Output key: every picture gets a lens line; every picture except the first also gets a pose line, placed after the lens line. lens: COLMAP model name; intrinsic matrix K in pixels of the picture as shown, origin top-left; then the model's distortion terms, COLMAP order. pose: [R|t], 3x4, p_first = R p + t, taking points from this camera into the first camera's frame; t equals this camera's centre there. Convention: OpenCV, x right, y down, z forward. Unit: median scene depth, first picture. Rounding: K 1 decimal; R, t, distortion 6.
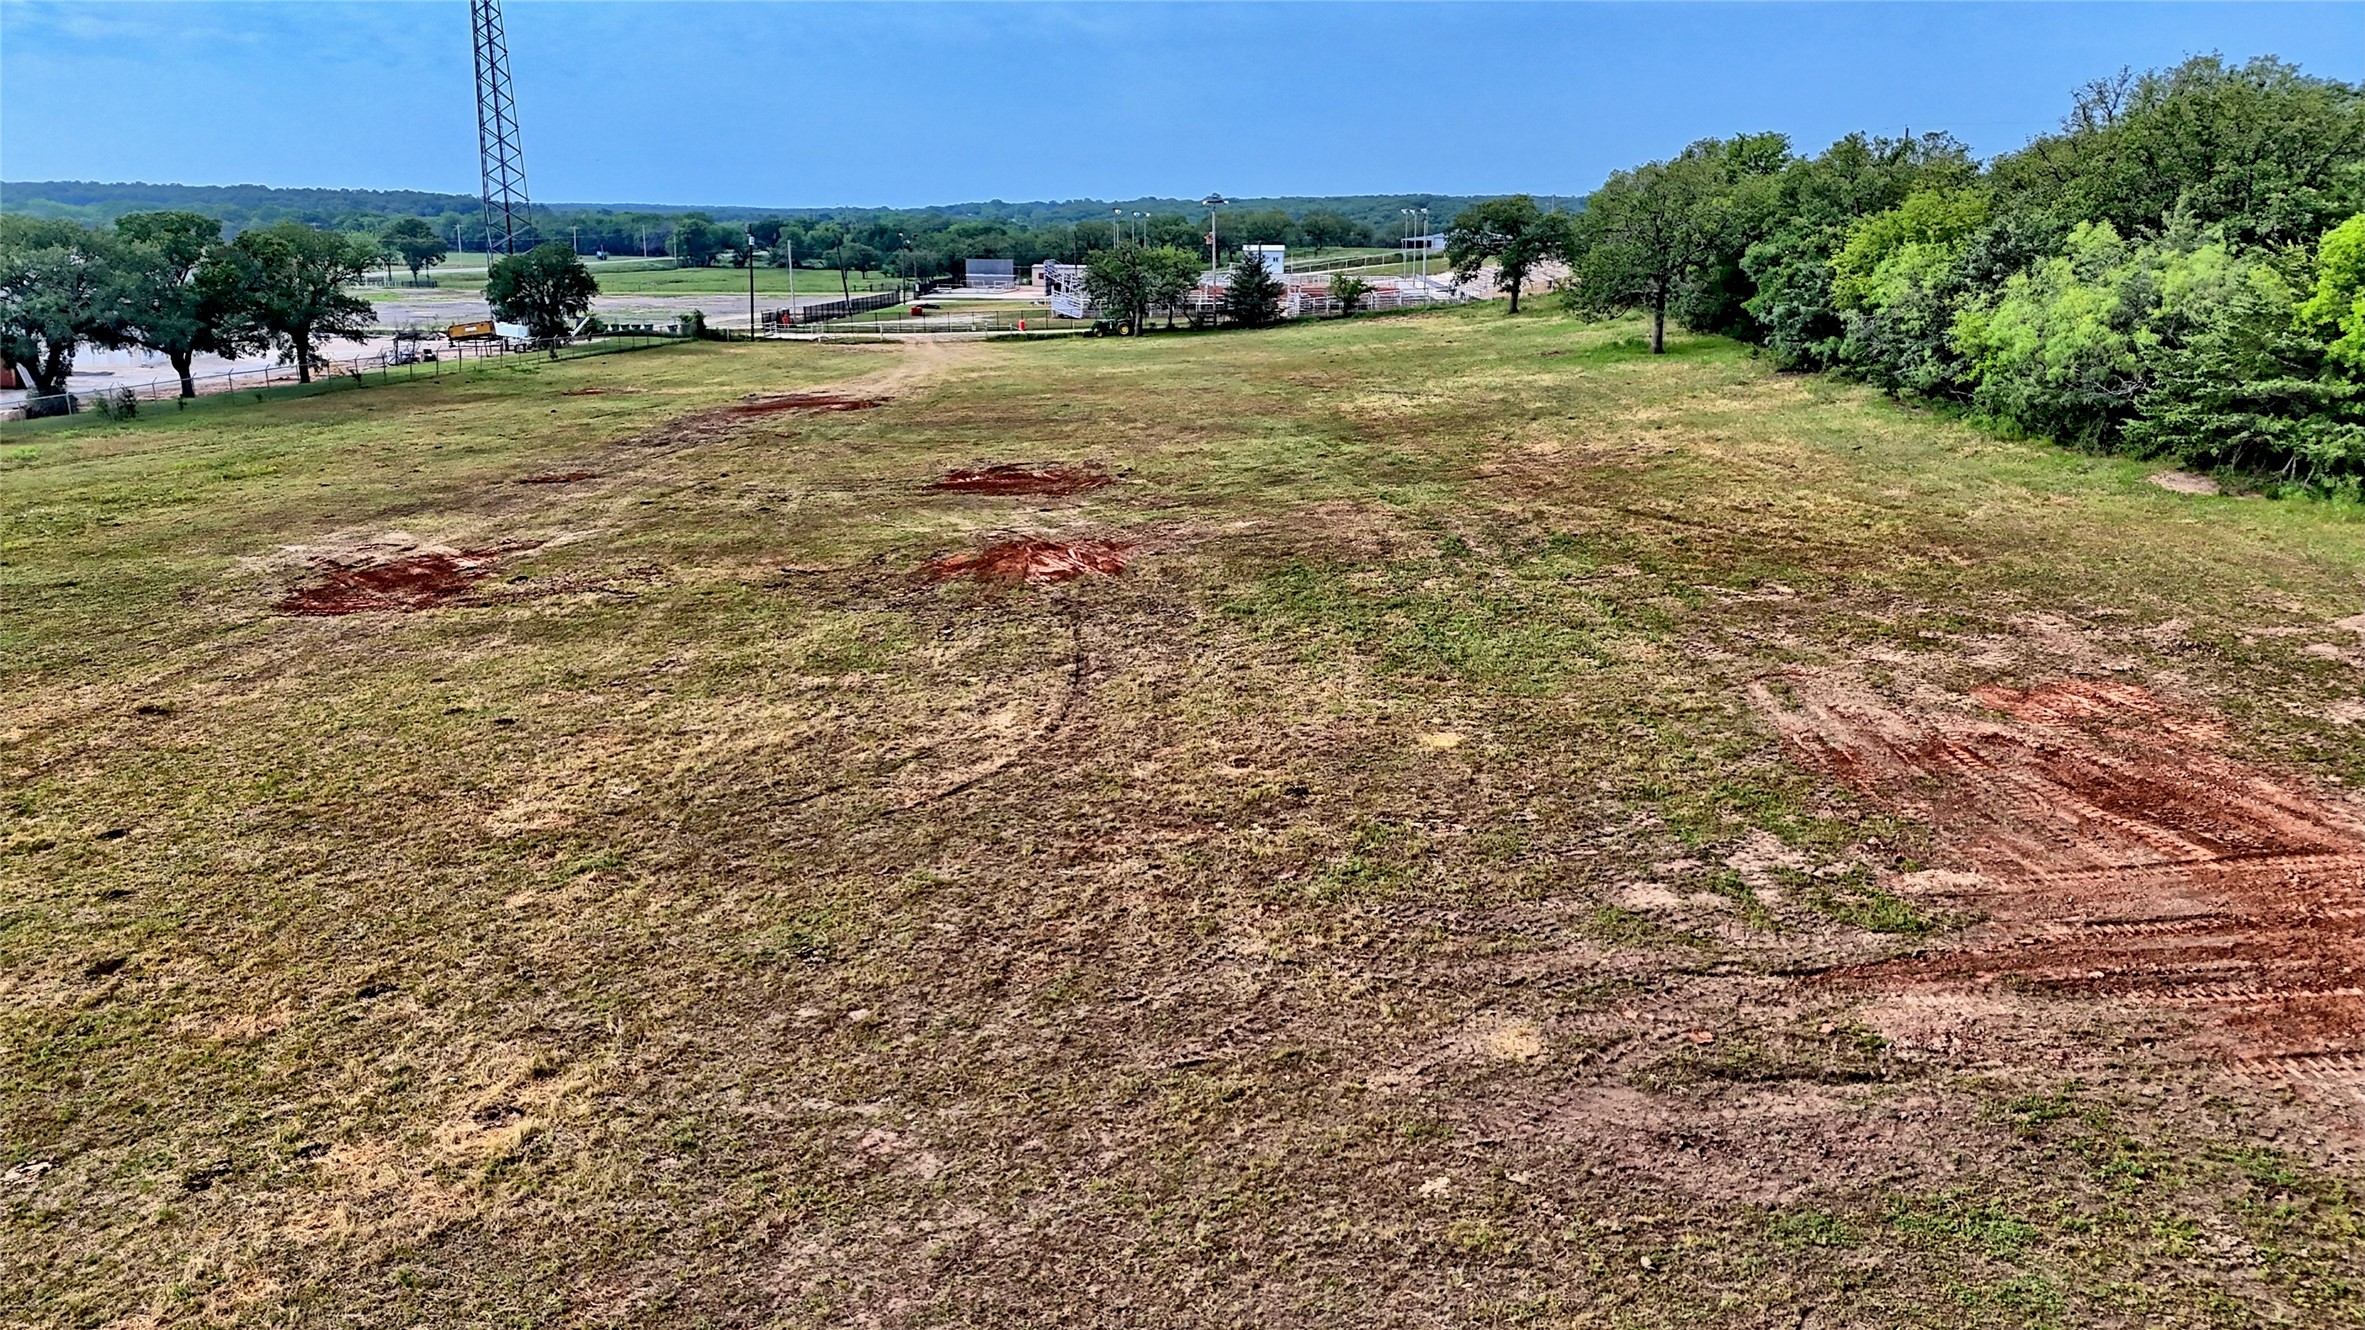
lens RADIAL K [[1757.4, 0, 1179.1], [0, 1757.4, 662.0], [0, 0, 1]] dist [0.040696, -0.025805]
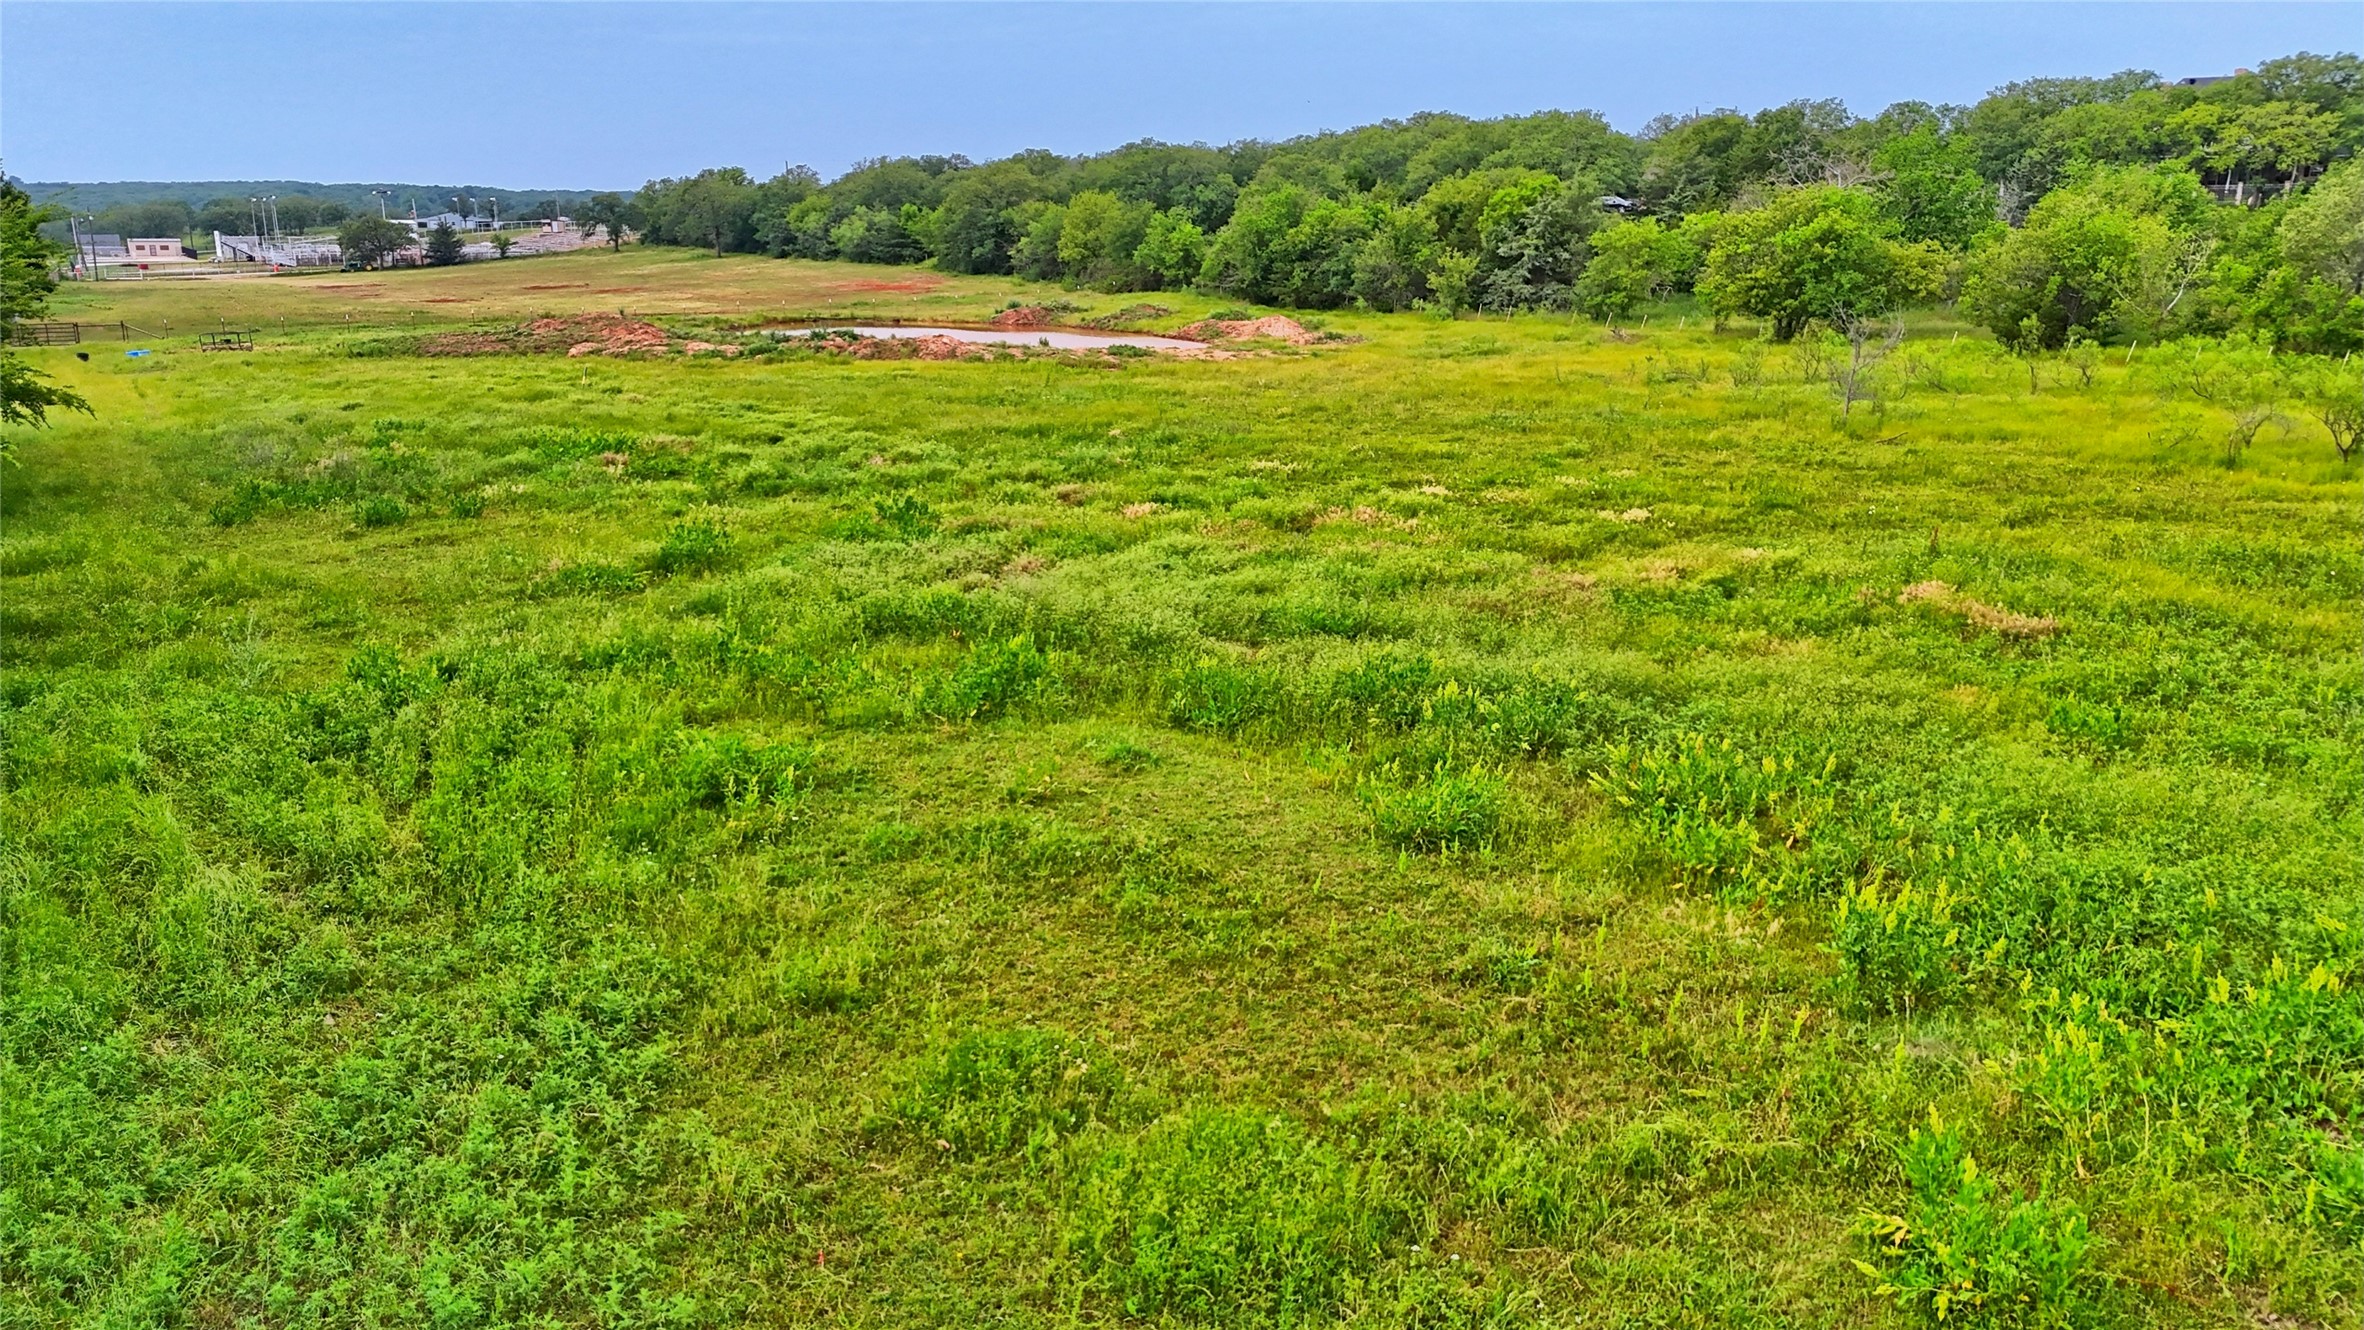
lens RADIAL K [[1756.6, 0, 1181.2], [0, 1756.6, 666.9], [0, 0, 1]] dist [0.040696, -0.025805]
pose [[0.819709, -0.141227, 0.555097, -0.460035], [0.136566, 0.989366, 0.050046, 0.251430], [-0.556262, 0.034784, 0.830279, -0.988139]]
